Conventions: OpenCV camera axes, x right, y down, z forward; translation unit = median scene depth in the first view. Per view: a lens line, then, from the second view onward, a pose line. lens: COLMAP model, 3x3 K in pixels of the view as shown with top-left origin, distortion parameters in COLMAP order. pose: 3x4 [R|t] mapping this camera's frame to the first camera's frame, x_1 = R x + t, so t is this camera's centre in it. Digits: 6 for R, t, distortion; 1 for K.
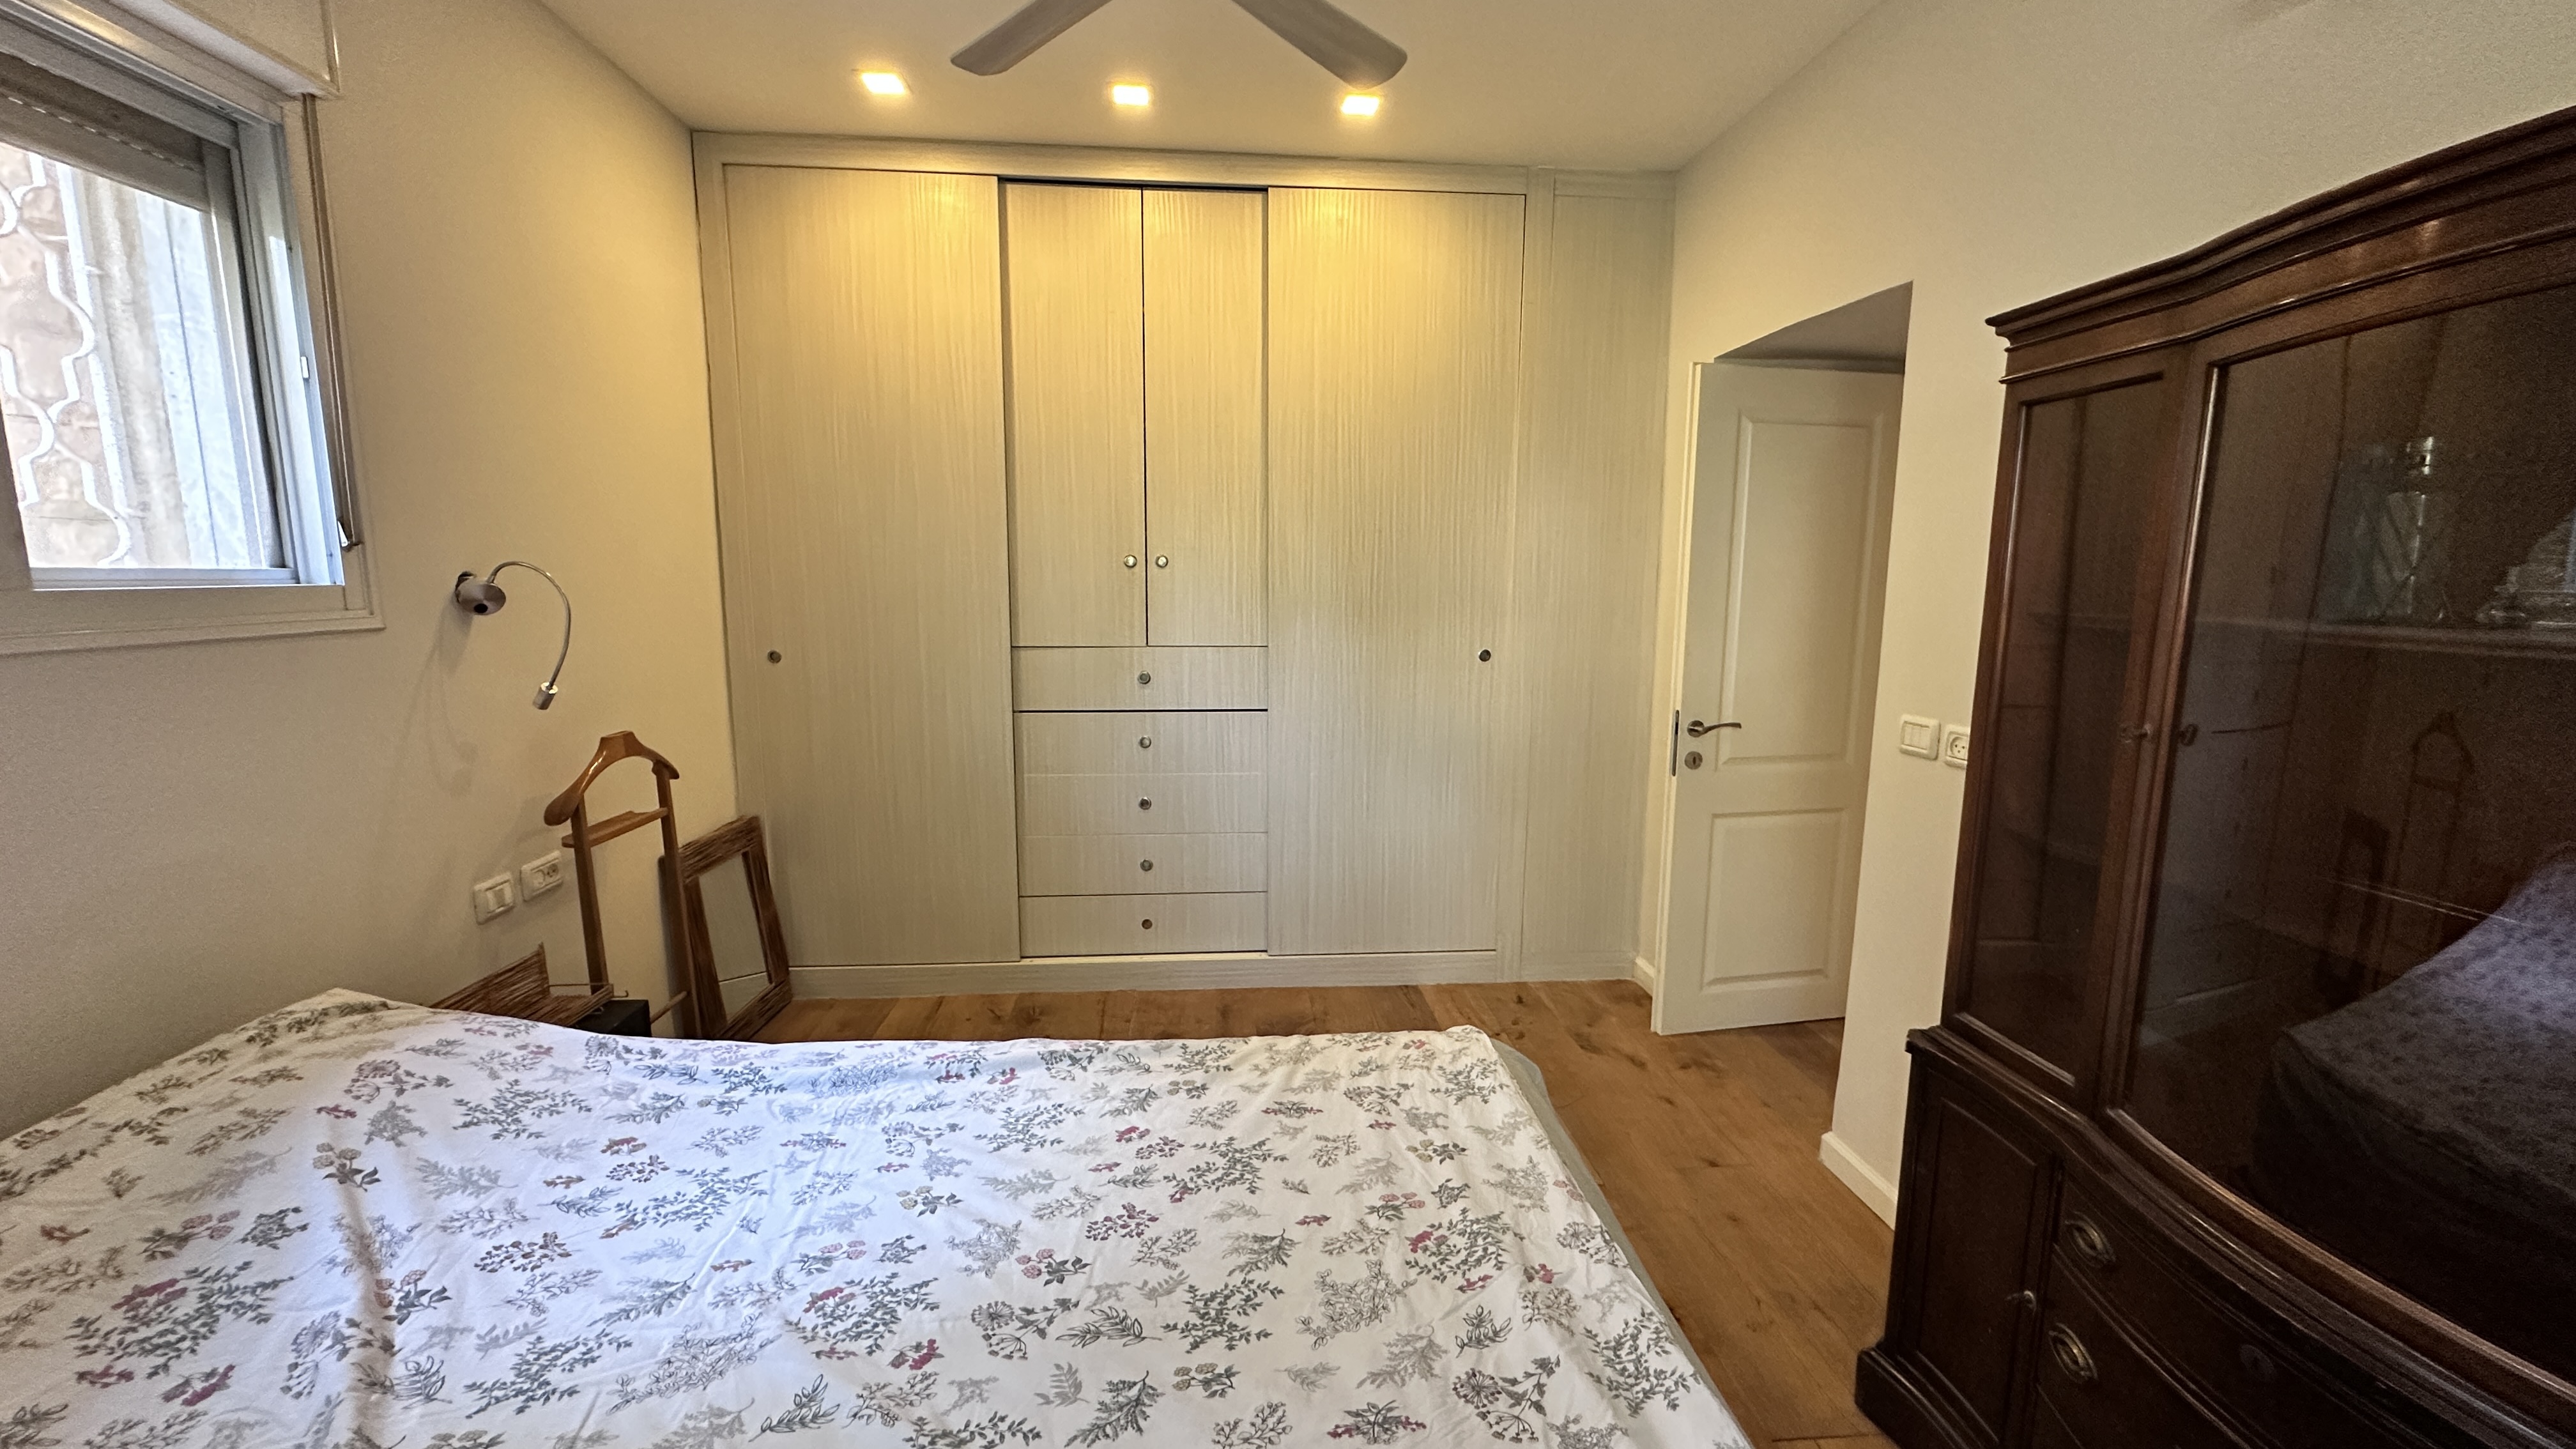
lens RADIAL K [[1034.7, 0, 1288.0], [0, 1034.7, 724.5], [0, 0, 1]] dist [-0.000083, 0.000078]
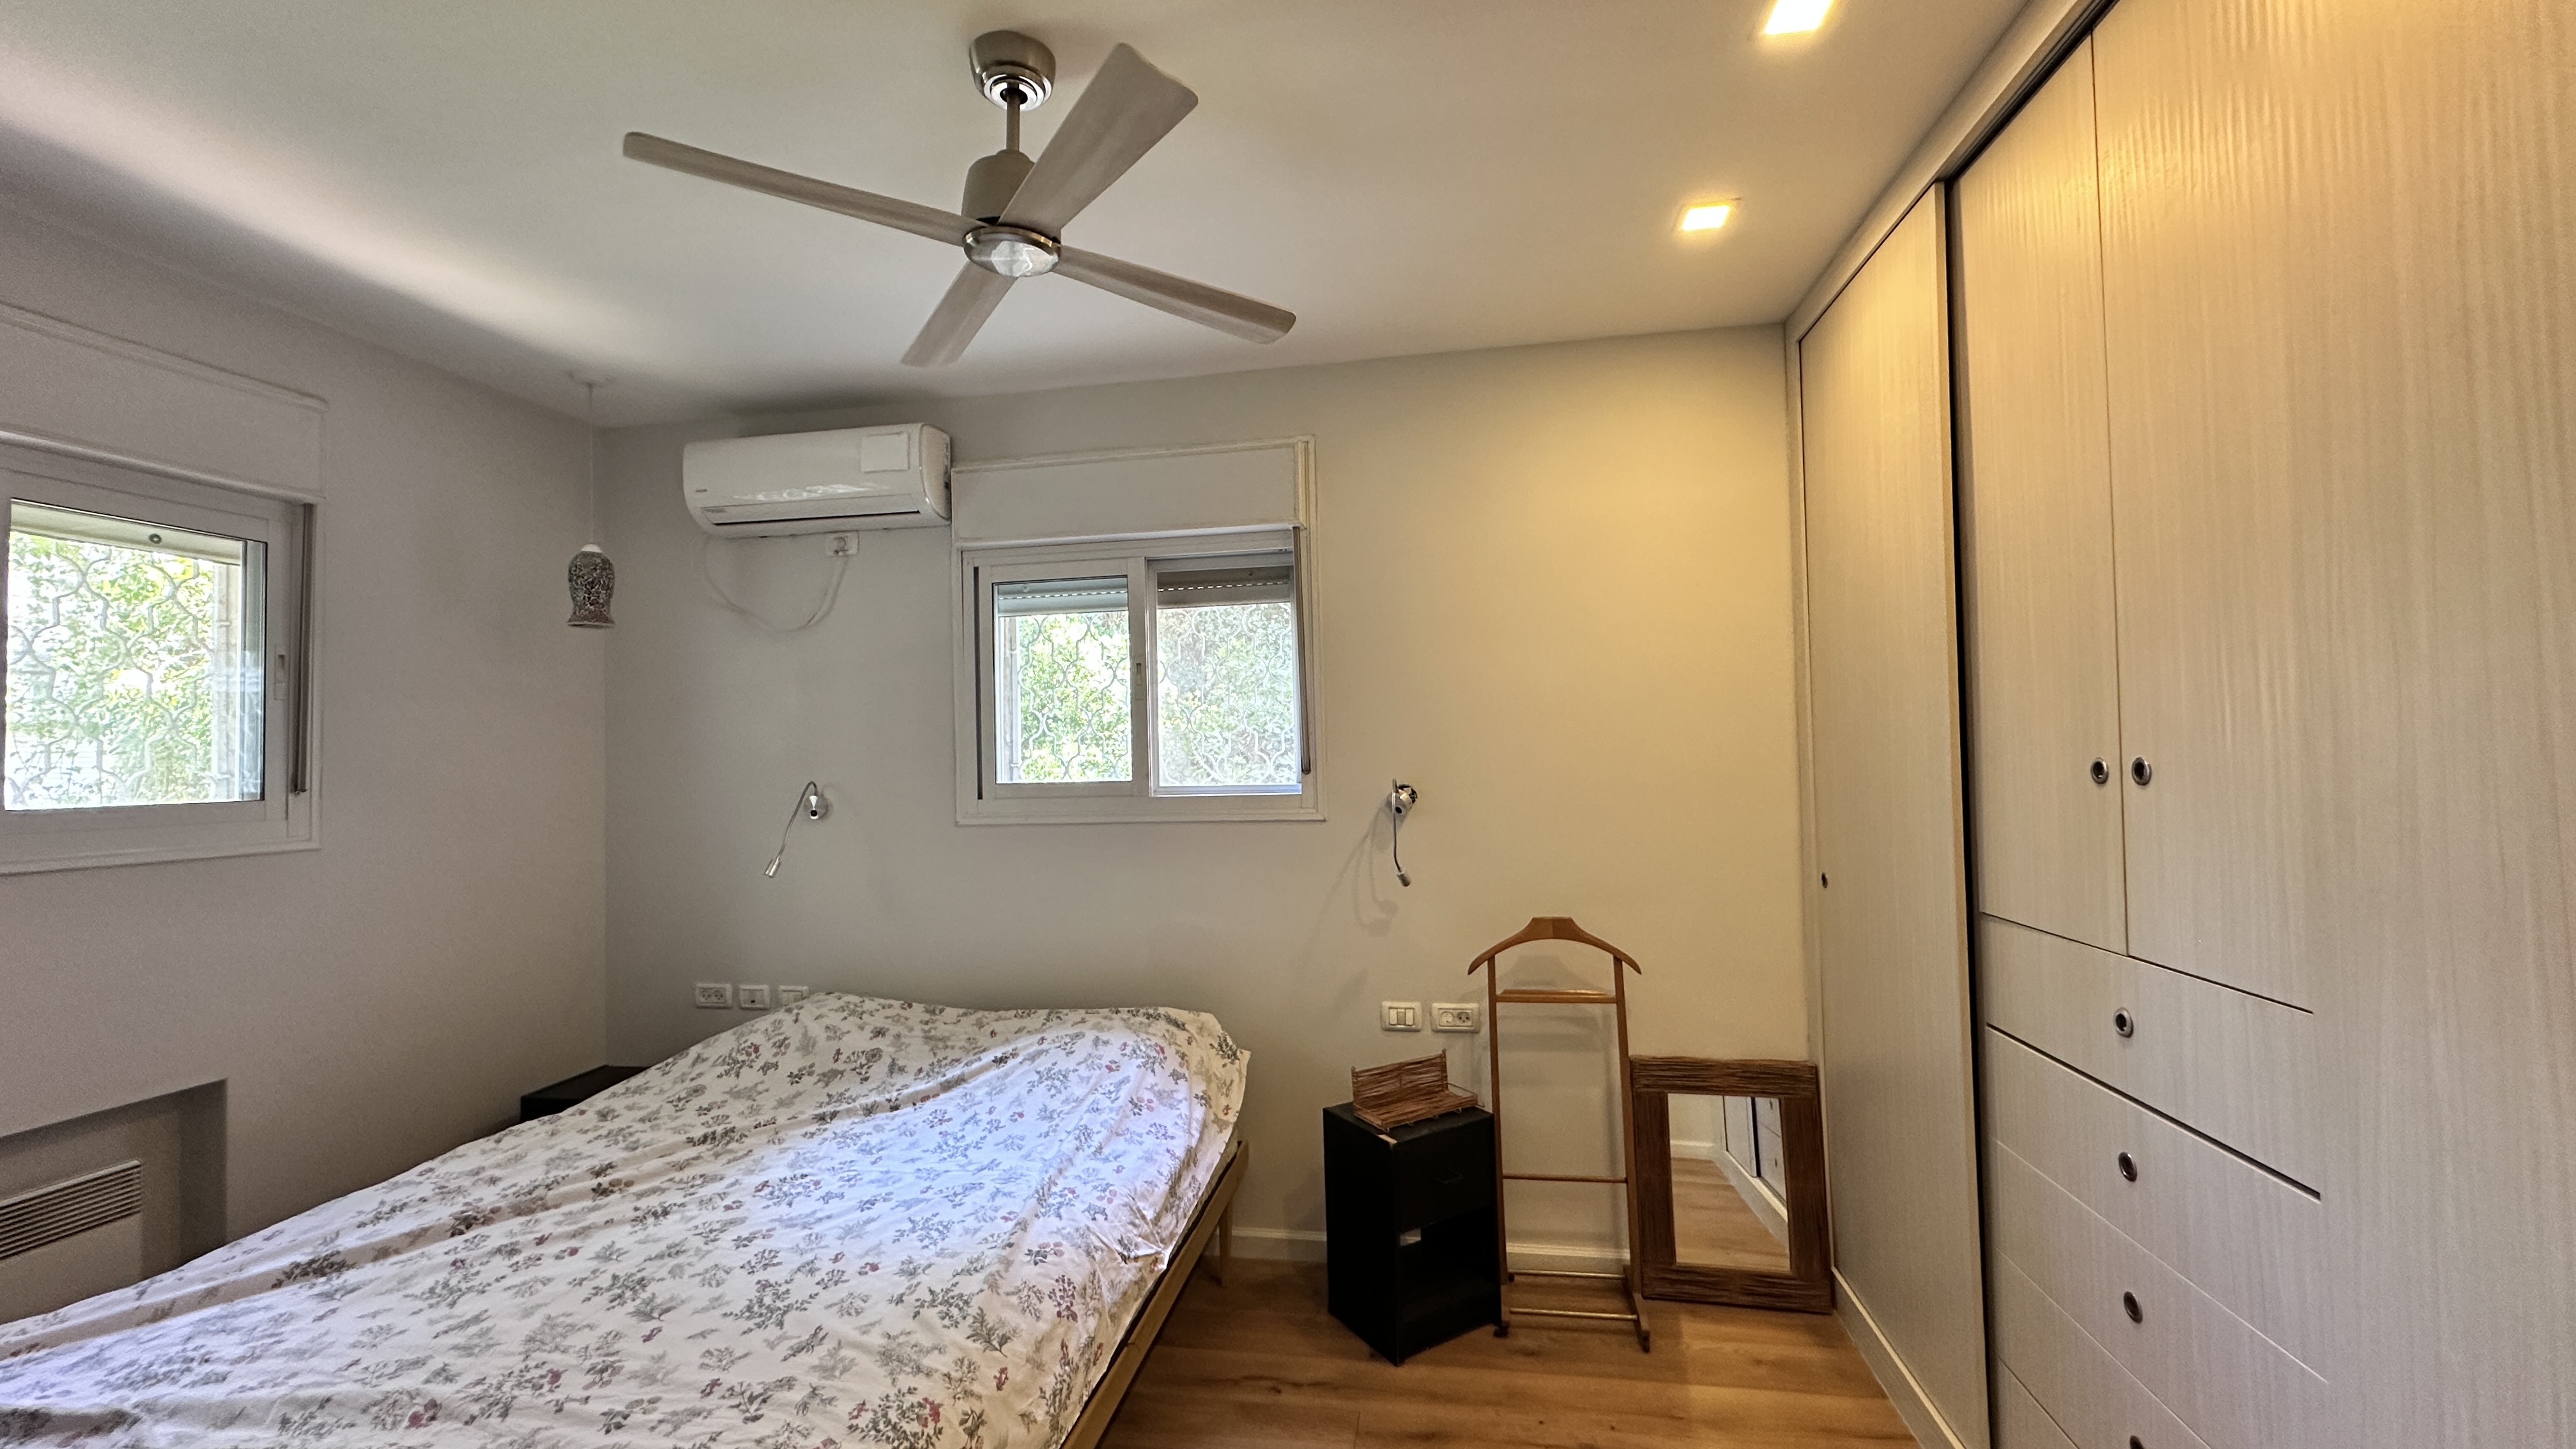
lens RADIAL K [[1034.7, 0, 1288.0], [0, 1034.7, 724.5], [0, 0, 1]] dist [-0.000083, 0.000078]
pose [[-0.257119, -0.028837, -0.965949, 0.915816], [-0.122701, 0.992439, 0.003033, -0.303819], [0.958558, 0.119303, -0.258714, 1.709380]]
